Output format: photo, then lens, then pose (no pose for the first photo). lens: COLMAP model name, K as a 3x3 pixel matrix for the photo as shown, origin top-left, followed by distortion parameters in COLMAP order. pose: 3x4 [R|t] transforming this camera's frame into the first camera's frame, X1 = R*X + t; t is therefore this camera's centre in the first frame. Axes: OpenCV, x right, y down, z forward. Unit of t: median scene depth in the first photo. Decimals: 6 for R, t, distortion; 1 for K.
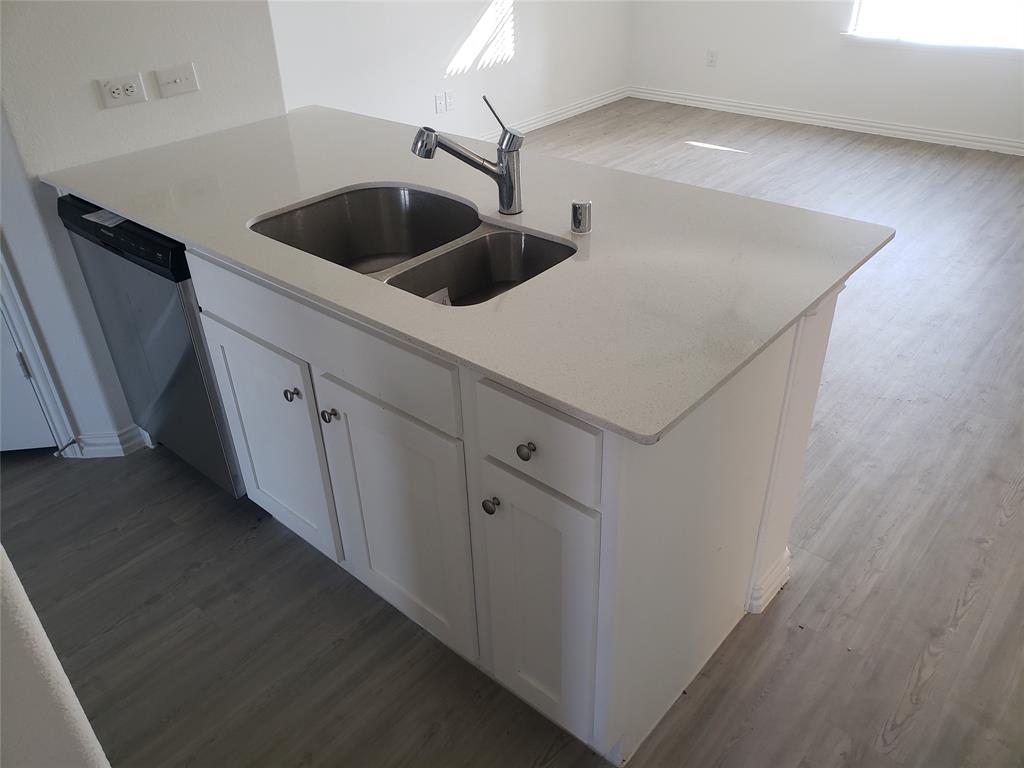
lens RADIAL K [[797.4, 0, 512.0], [0, 797.4, 384.0], [0, 0, 1]] dist [0.006457, 0.004626]
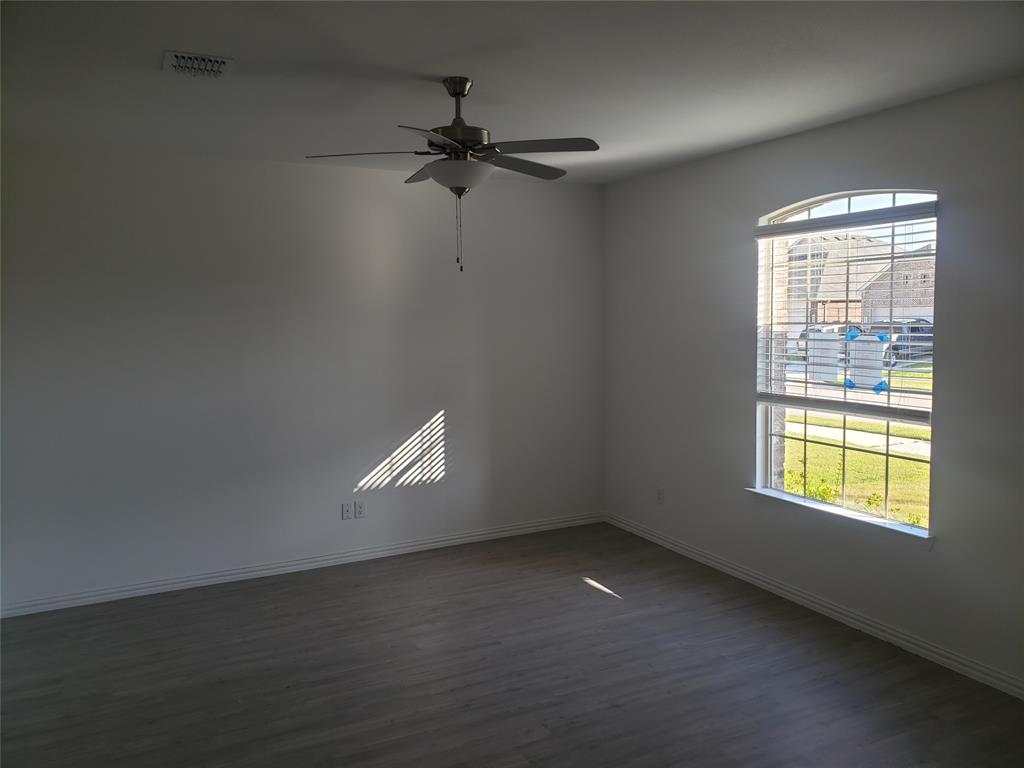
lens RADIAL K [[785.6, 0, 514.4], [0, 785.6, 386.1], [0, 0, 1]] dist [0.007235, 0.001206]
pose [[0.922188, 0.052209, -0.383201, 0.515817], [-0.217073, 0.889921, -0.401147, -0.113808], [0.320075, 0.453116, 0.832008, 0.080802]]
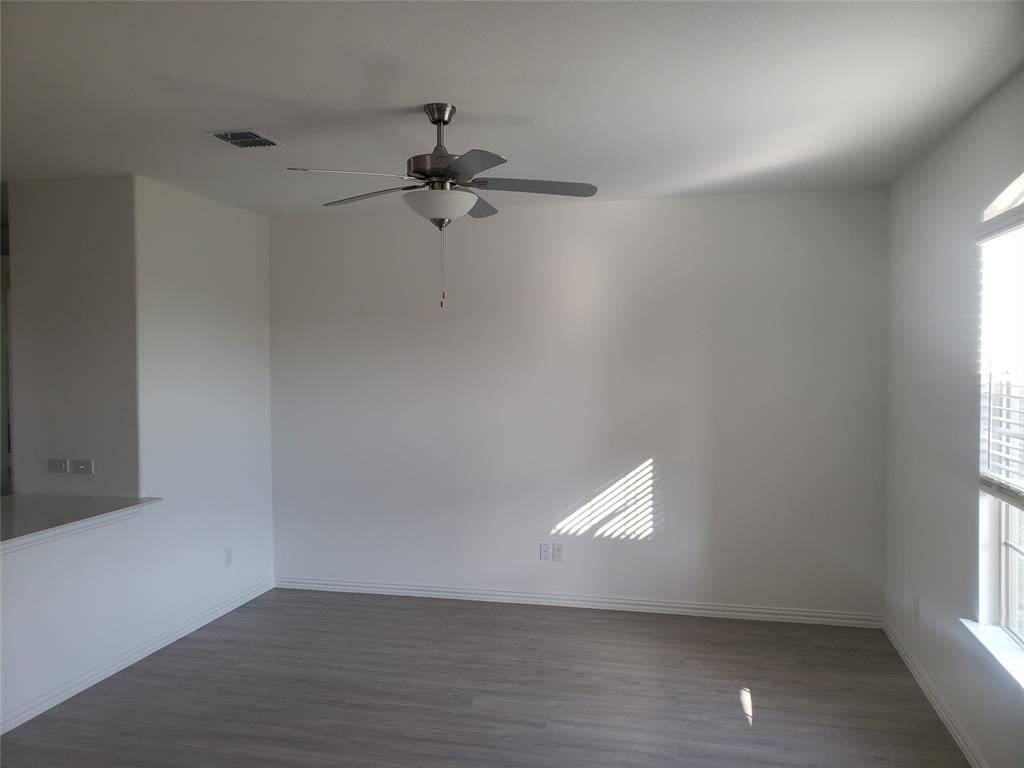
lens RADIAL K [[783.0, 0, 527.3], [0, 783.0, 380.9], [0, 0, 1]] dist [0.012739, 0.002203]
pose [[0.465146, 0.056059, -0.883457, 0.801523], [-0.483830, 0.851841, -0.200687, -0.313162], [0.741315, 0.520792, 0.423353, 0.392127]]
